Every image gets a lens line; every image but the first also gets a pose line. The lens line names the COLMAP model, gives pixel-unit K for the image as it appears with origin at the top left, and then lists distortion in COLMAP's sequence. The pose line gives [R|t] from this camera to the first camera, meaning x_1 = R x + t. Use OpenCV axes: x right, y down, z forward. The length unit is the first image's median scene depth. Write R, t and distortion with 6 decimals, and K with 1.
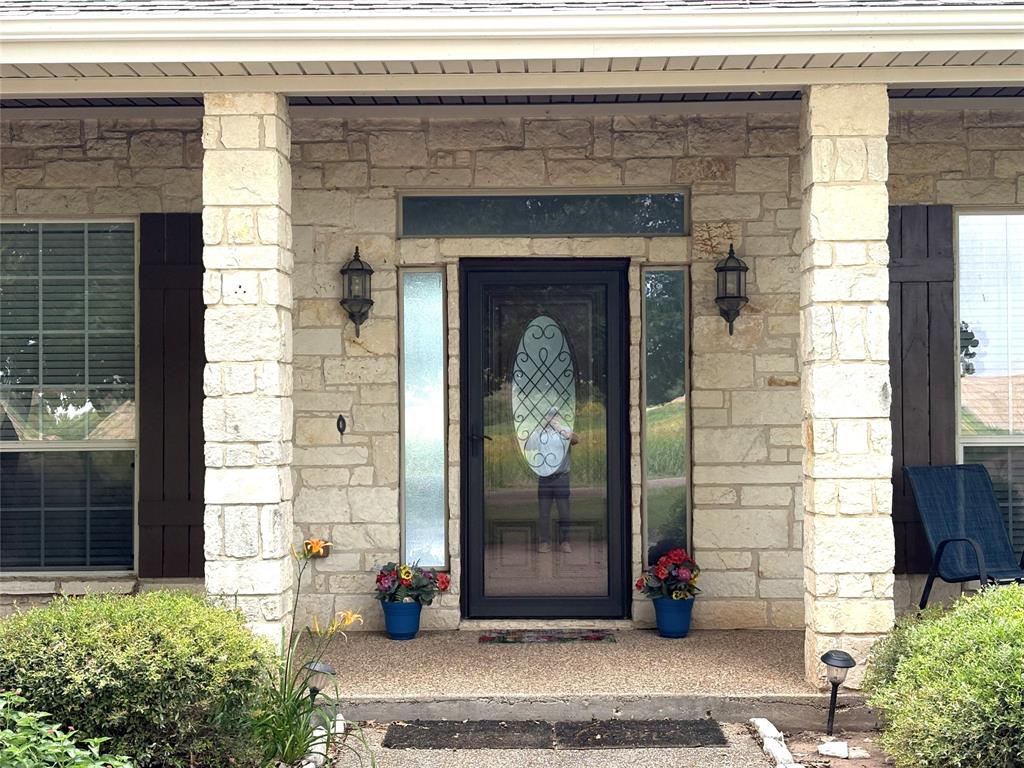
lens RADIAL K [[1527.9, 0, 512.0], [0, 1527.9, 384.0], [0, 0, 1]] dist [0.154400, -0.514663]
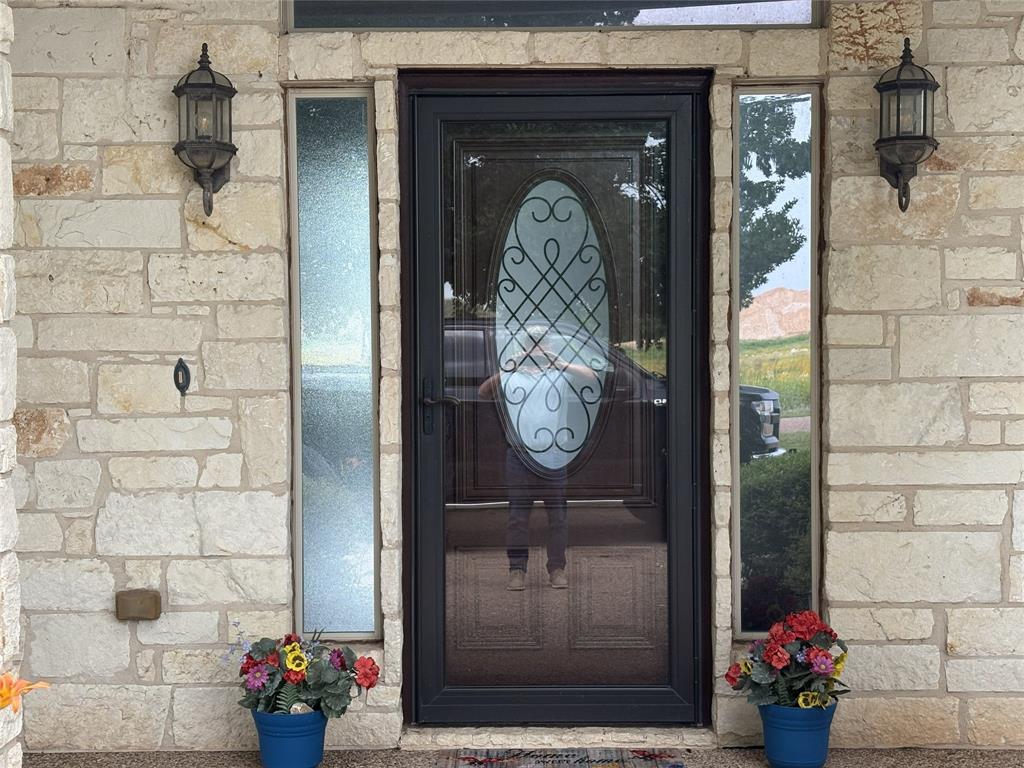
lens RADIAL K [[1527.9, 0, 512.0], [0, 1527.9, 384.0], [0, 0, 1]] dist [0.154400, -0.514663]
pose [[0.999957, -0.000365, 0.009284, 0.000741], [-0.000092, 0.998792, 0.049128, 0.002140], [-0.009291, -0.049127, 0.998749, 0.453683]]
